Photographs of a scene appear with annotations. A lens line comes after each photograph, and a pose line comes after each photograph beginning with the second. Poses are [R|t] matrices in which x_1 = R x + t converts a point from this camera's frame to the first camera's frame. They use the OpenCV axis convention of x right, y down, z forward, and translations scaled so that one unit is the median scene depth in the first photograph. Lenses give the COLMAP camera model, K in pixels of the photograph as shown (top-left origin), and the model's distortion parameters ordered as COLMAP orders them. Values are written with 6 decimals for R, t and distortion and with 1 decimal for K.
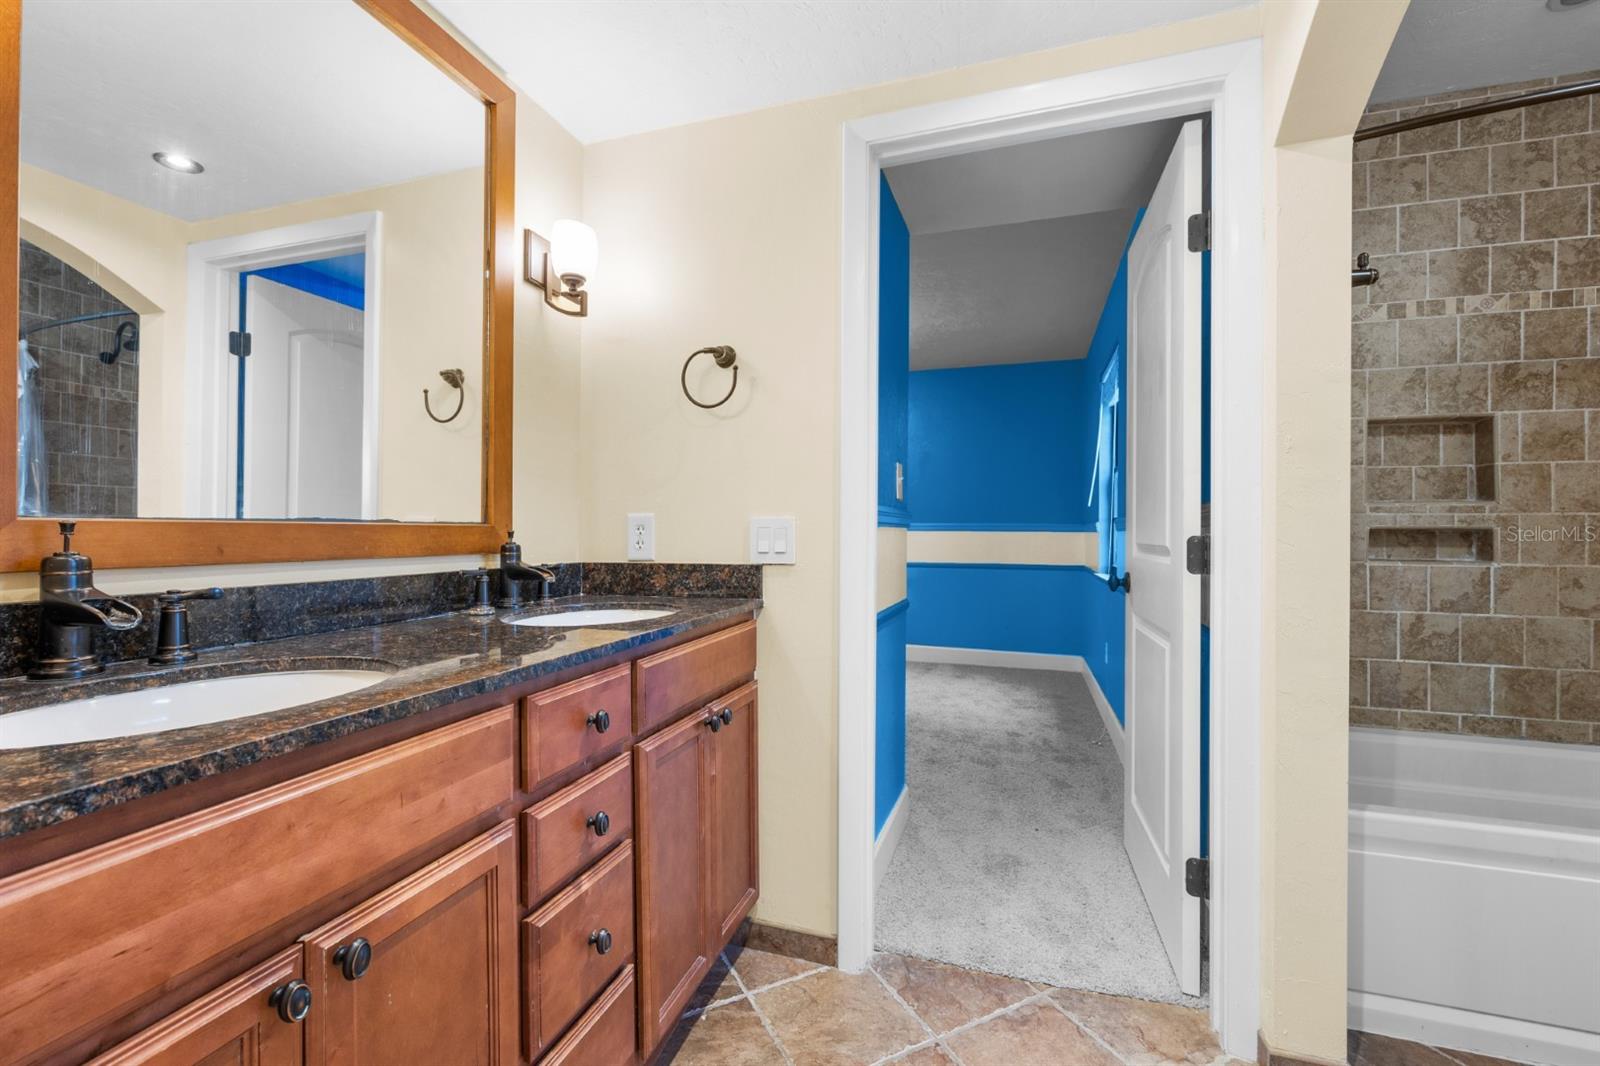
lens RADIAL K [[675.8, 0, 797.9], [0, 675.8, 532.1], [0, 0, 1]] dist [0.001017, 0.000315]
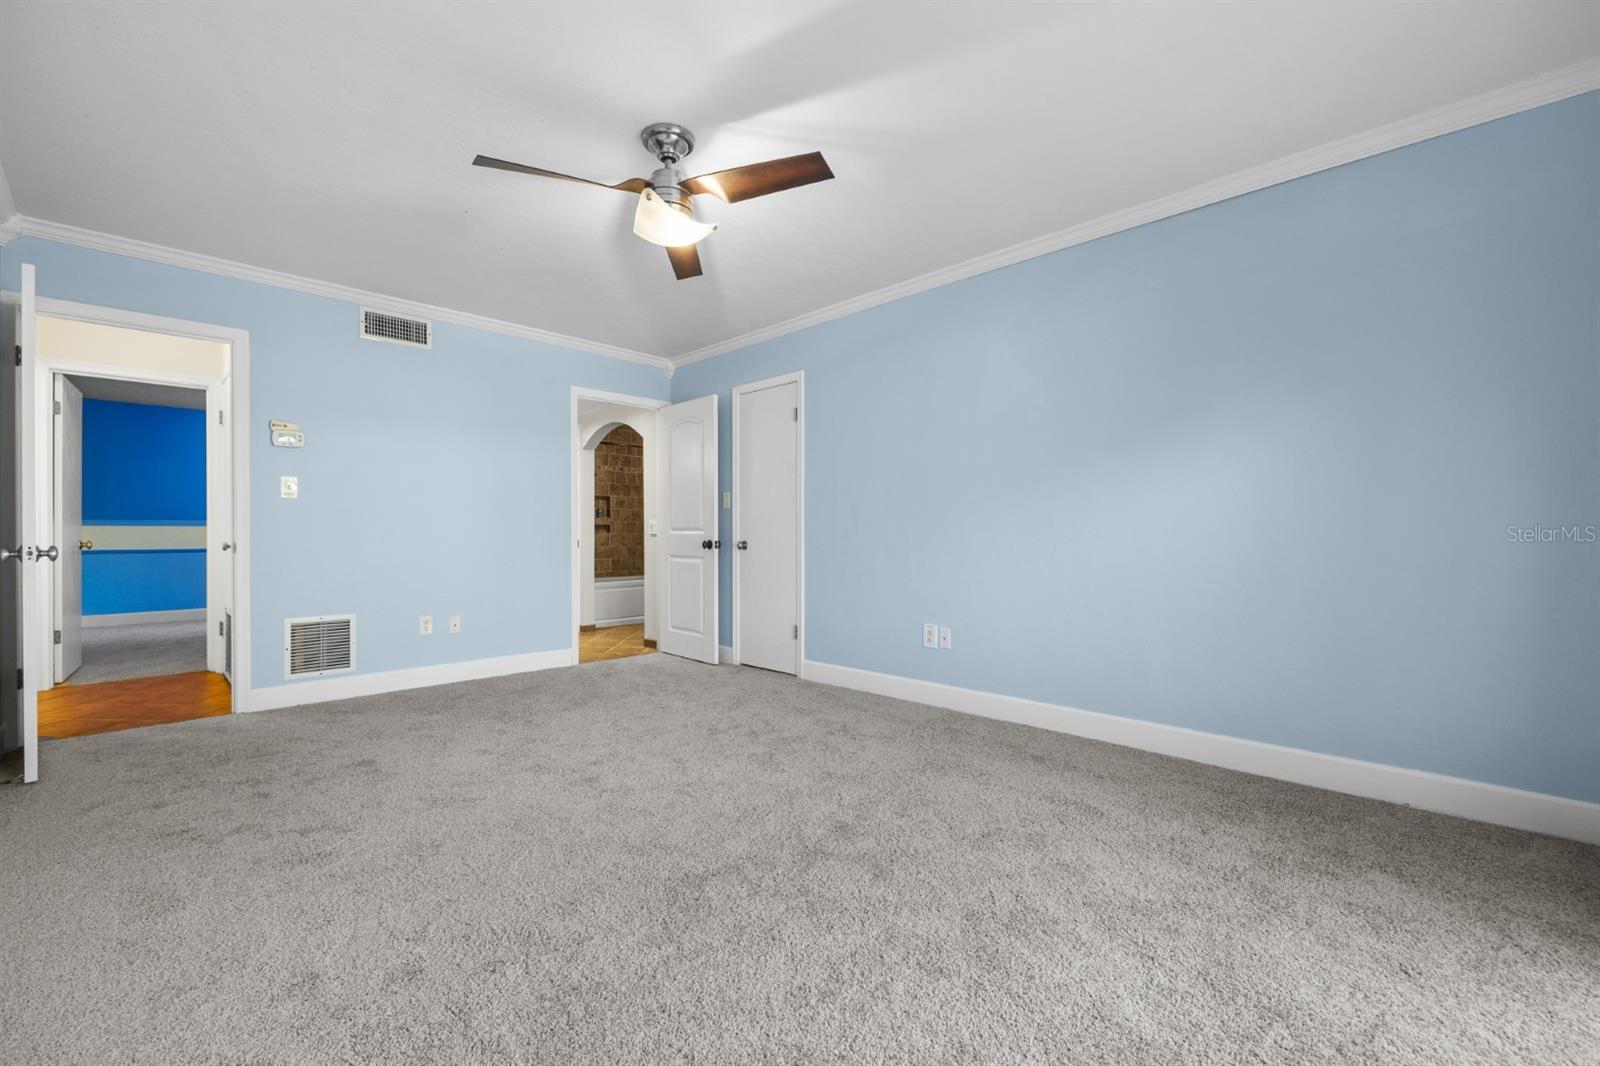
lens RADIAL K [[675.8, 0, 799.0], [0, 675.8, 529.1], [0, 0, 1]] dist [0.001017, 0.000315]
pose [[0.434968, -0.006462, 0.900423, -2.093223], [0.001995, 0.999979, 0.006213, -0.002526], [-0.900444, -0.000906, 0.434971, -1.751639]]
